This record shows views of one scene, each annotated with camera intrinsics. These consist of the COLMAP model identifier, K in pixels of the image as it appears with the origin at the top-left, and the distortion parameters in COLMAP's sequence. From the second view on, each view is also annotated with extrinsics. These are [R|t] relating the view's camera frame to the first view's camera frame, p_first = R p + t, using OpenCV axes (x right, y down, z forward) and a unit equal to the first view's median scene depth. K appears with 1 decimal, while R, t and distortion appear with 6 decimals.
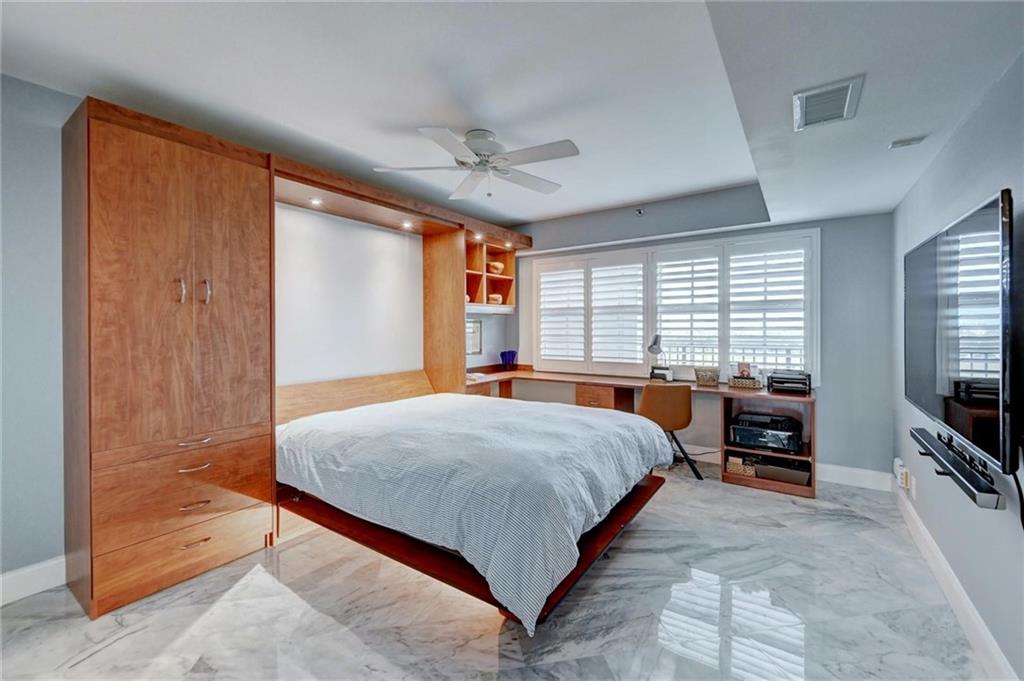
lens RADIAL K [[422.9, 0, 510.9], [0, 422.9, 332.7], [0, 0, 1]] dist [0.000590, -0.000054]
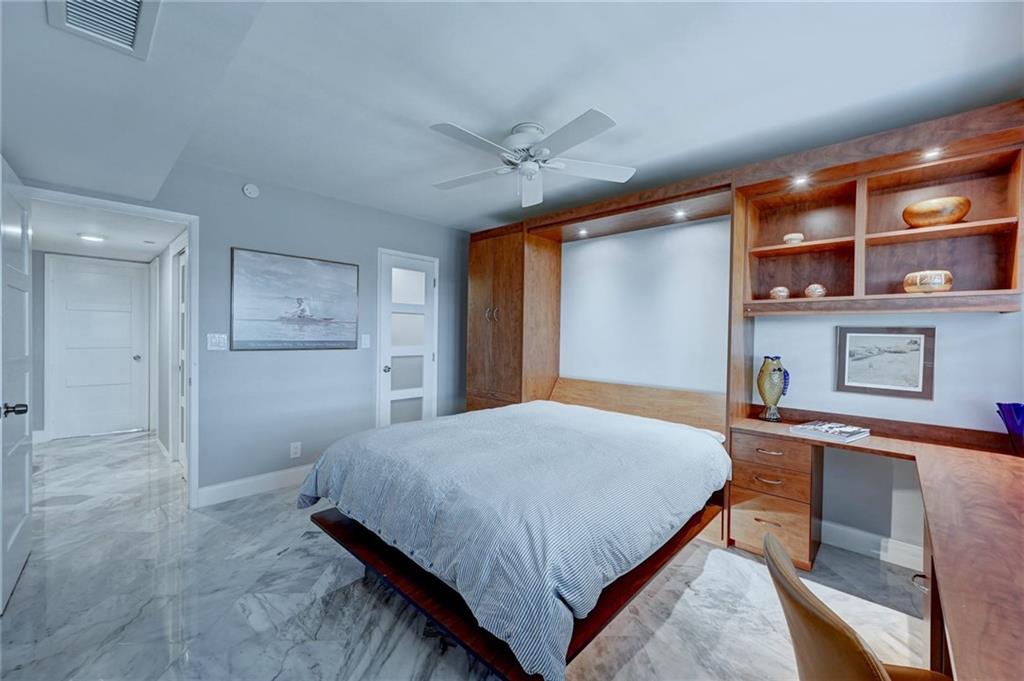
lens RADIAL K [[401.3, 0, 512.0], [0, 401.3, 340.5], [0, 0, 1]] dist [-0.000119, -0.000040]
pose [[-0.148562, 0.014089, -0.988803, 0.930296], [-0.032415, 0.999292, 0.019109, -0.017909], [0.988372, 0.034891, -0.148000, 1.260894]]
